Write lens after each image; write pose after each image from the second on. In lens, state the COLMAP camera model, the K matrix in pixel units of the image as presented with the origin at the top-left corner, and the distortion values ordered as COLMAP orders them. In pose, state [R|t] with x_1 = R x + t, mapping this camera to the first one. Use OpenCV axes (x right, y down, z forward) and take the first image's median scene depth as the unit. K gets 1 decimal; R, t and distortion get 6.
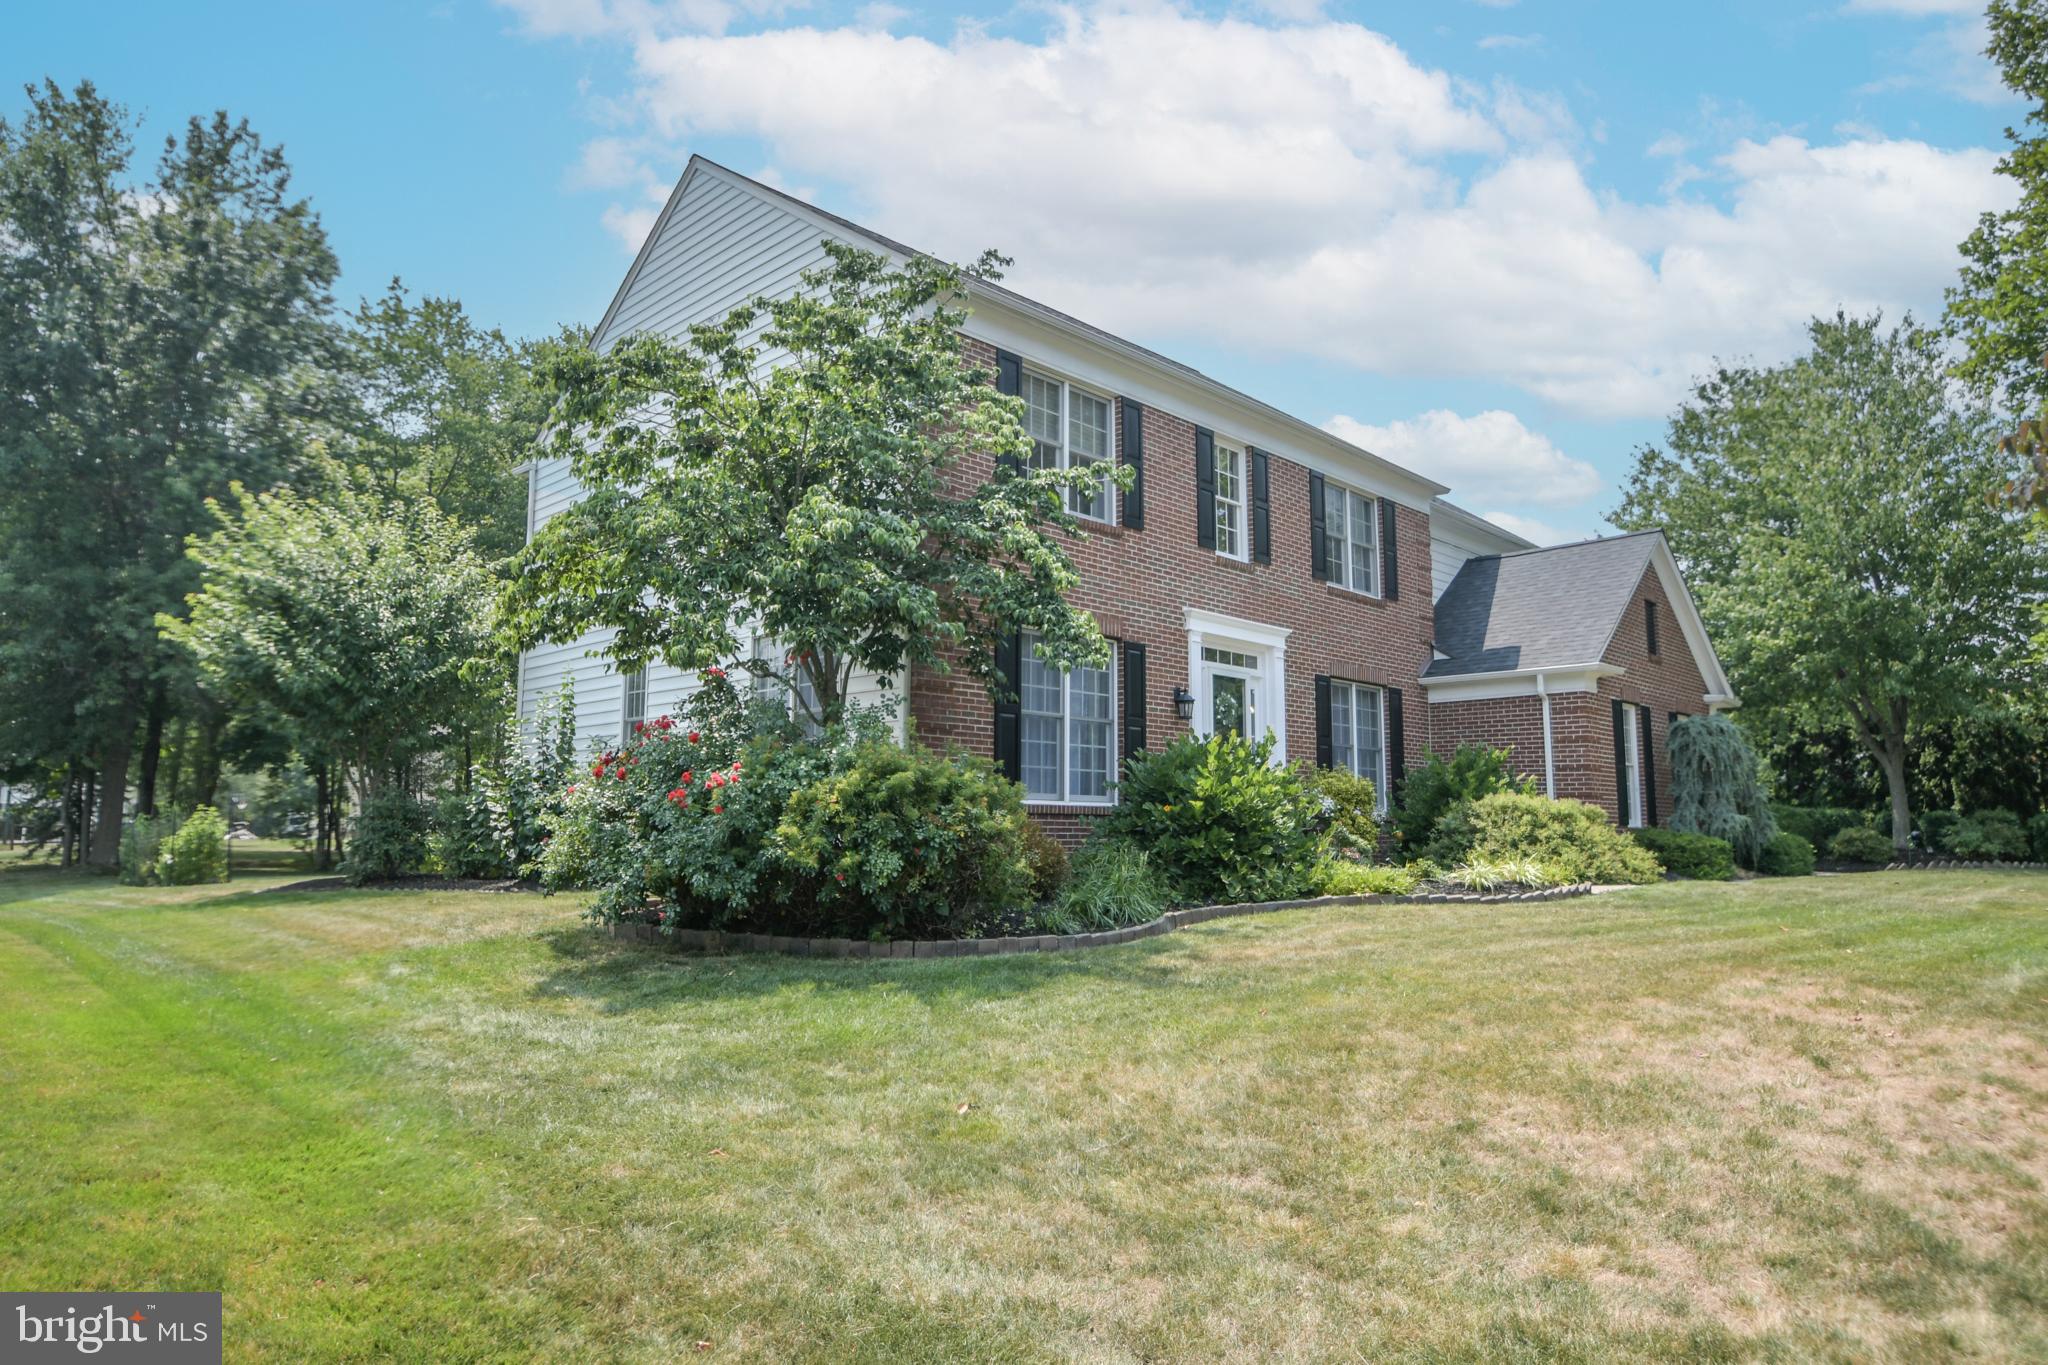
lens RADIAL K [[1283.4, 0, 1025.4], [0, 1283.4, 671.0], [0, 0, 1]] dist [-0.022943, 0.000295]
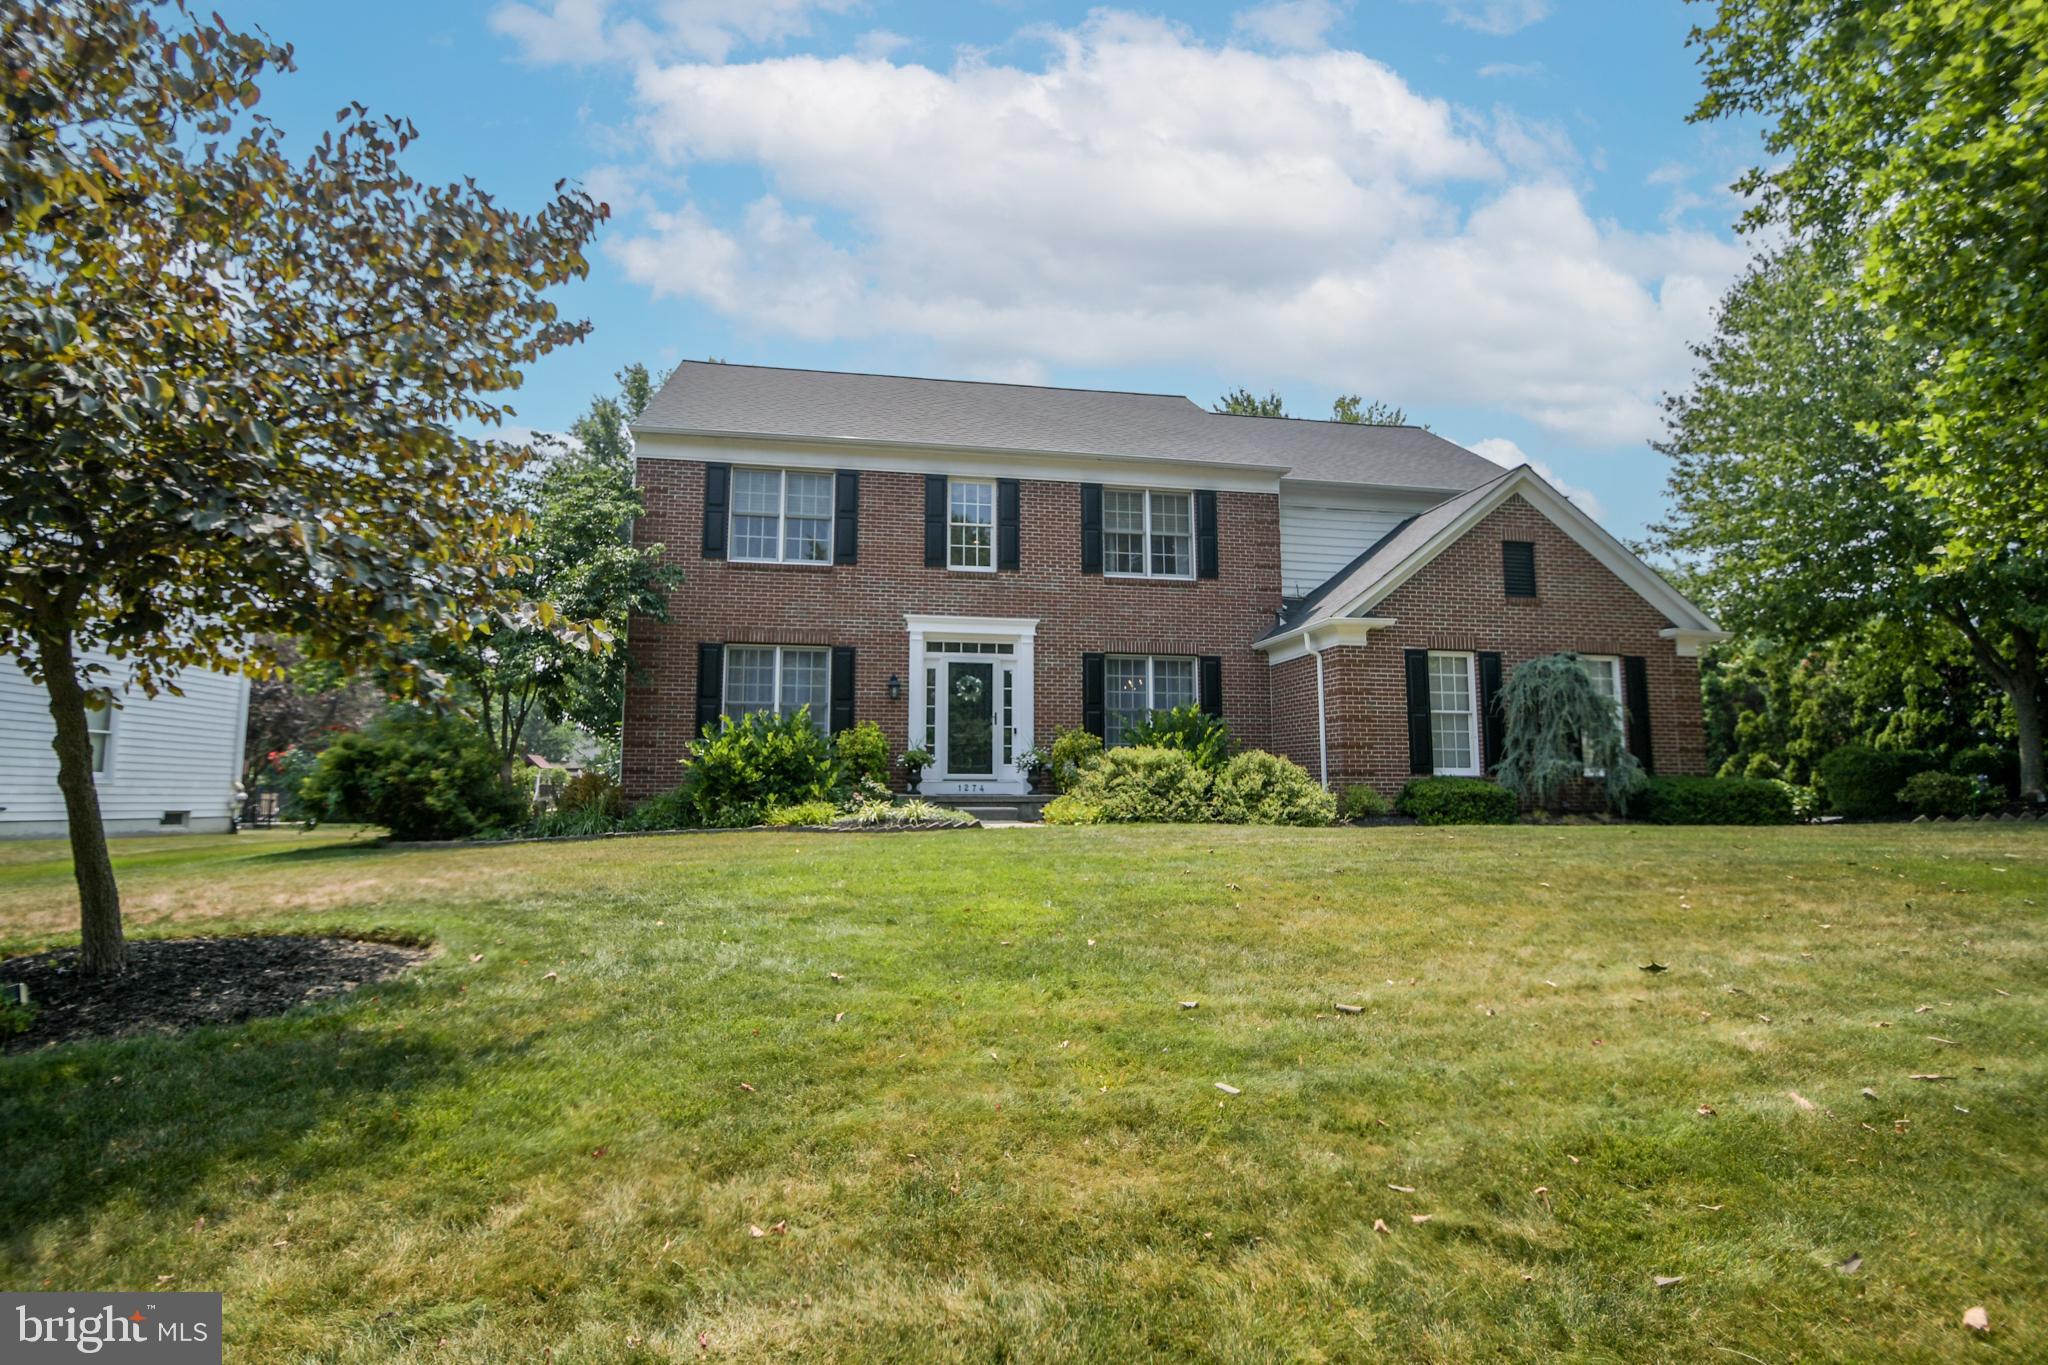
lens RADIAL K [[990.3, 0, 1004.9], [0, 990.3, 662.1], [0, 0, 1]] dist [-0.005931, -0.000153]
pose [[0.812167, -0.080854, -0.577795, 0.683613], [0.078472, 0.996490, -0.029141, 0.031596], [0.578123, -0.021673, 0.815662, 0.191786]]
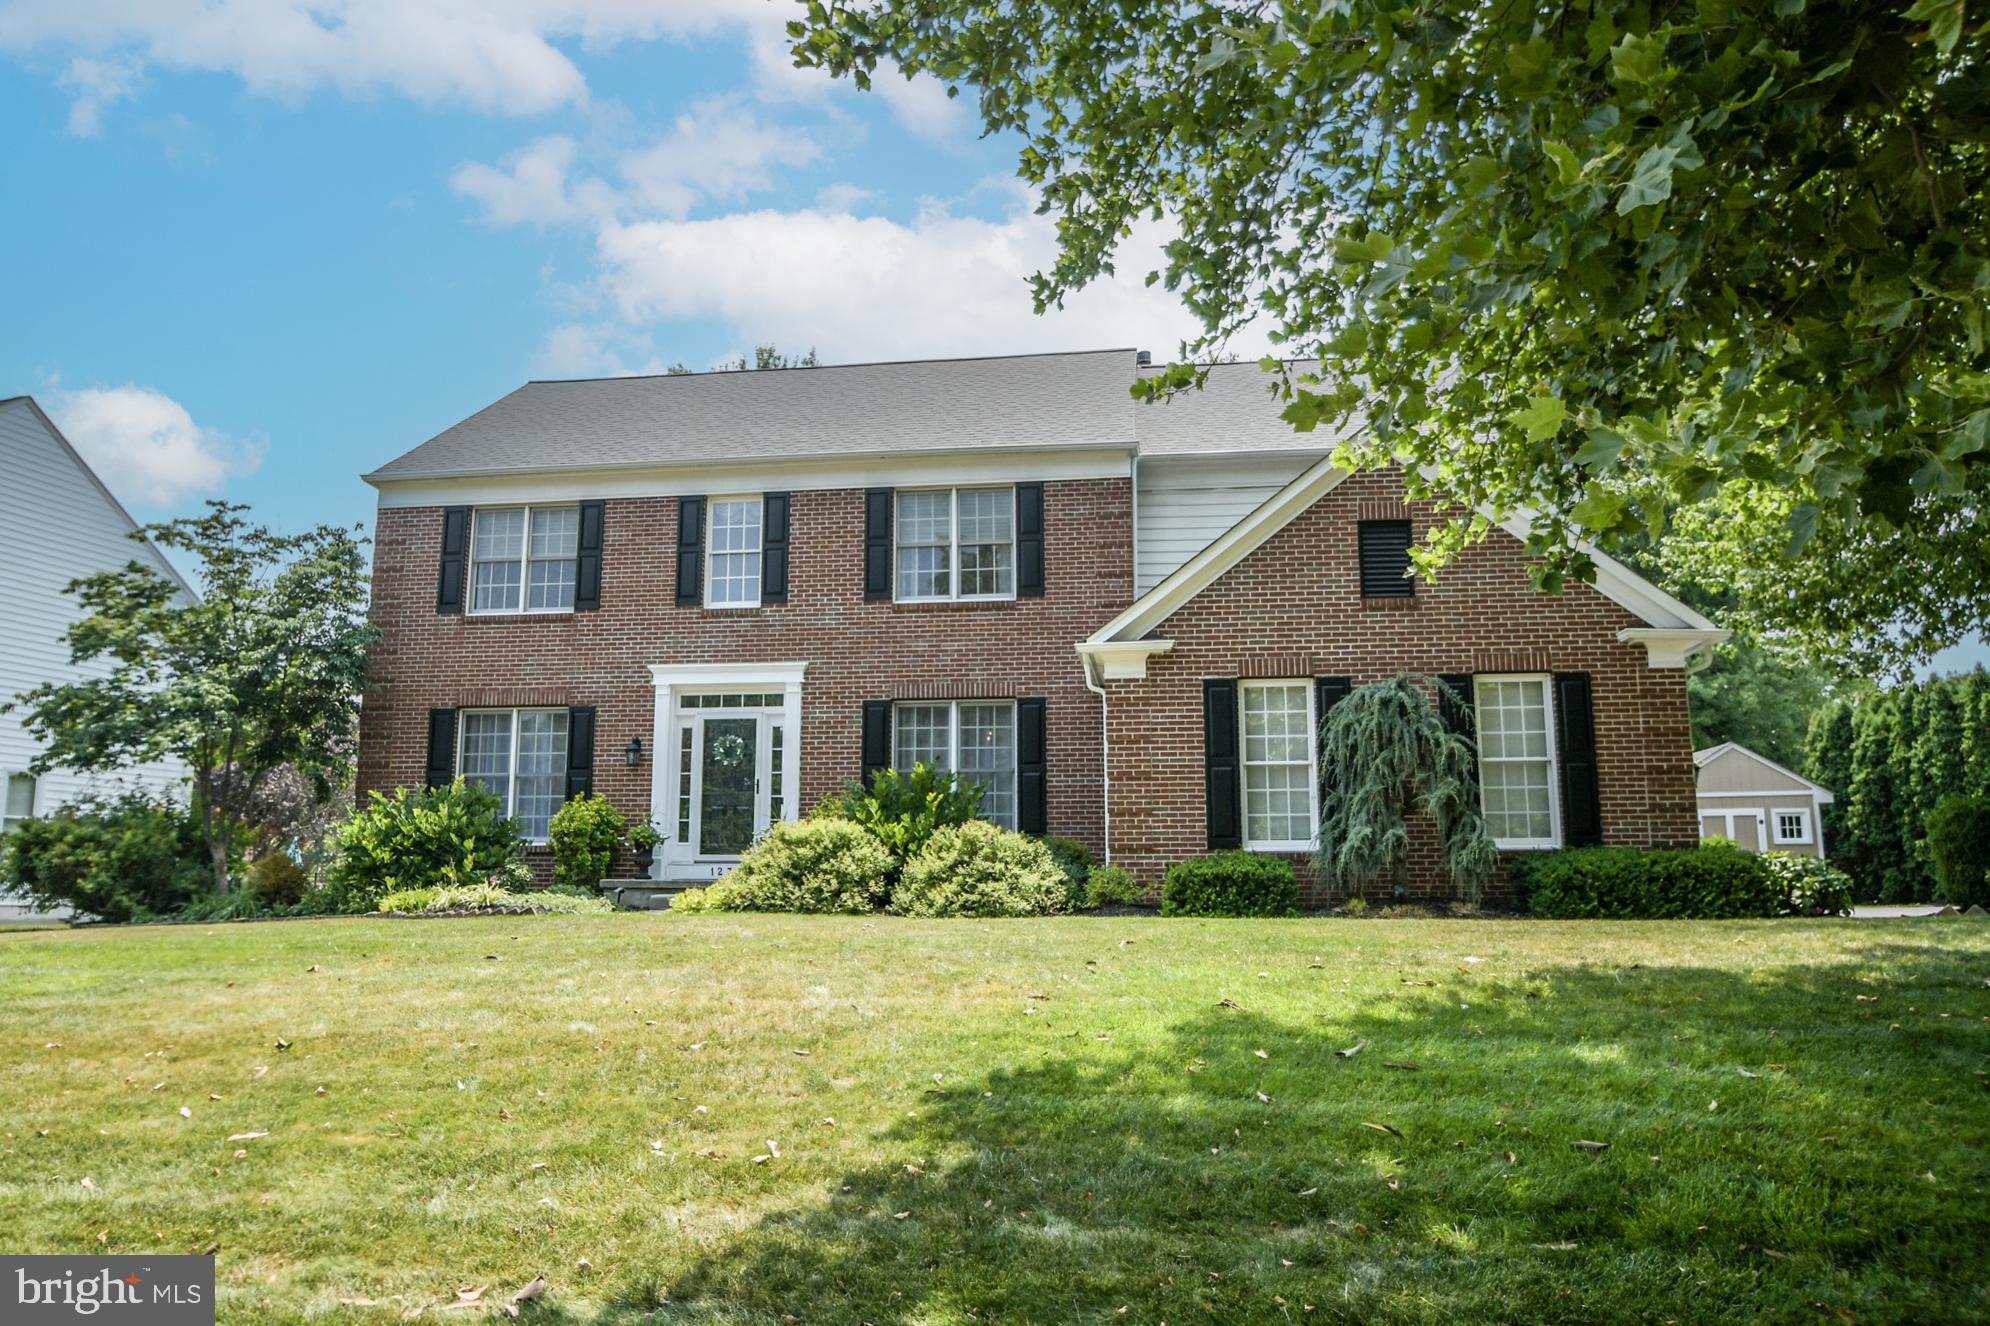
lens RADIAL K [[1344.9, 0, 983.0], [0, 1344.9, 665.0], [0, 0, 1]] dist [-0.033797, -0.001755]
pose [[0.596792, -0.134179, -0.791098, 1.050074], [0.107615, 0.990396, -0.086799, 0.070930], [0.795147, -0.033333, 0.605500, 0.447883]]
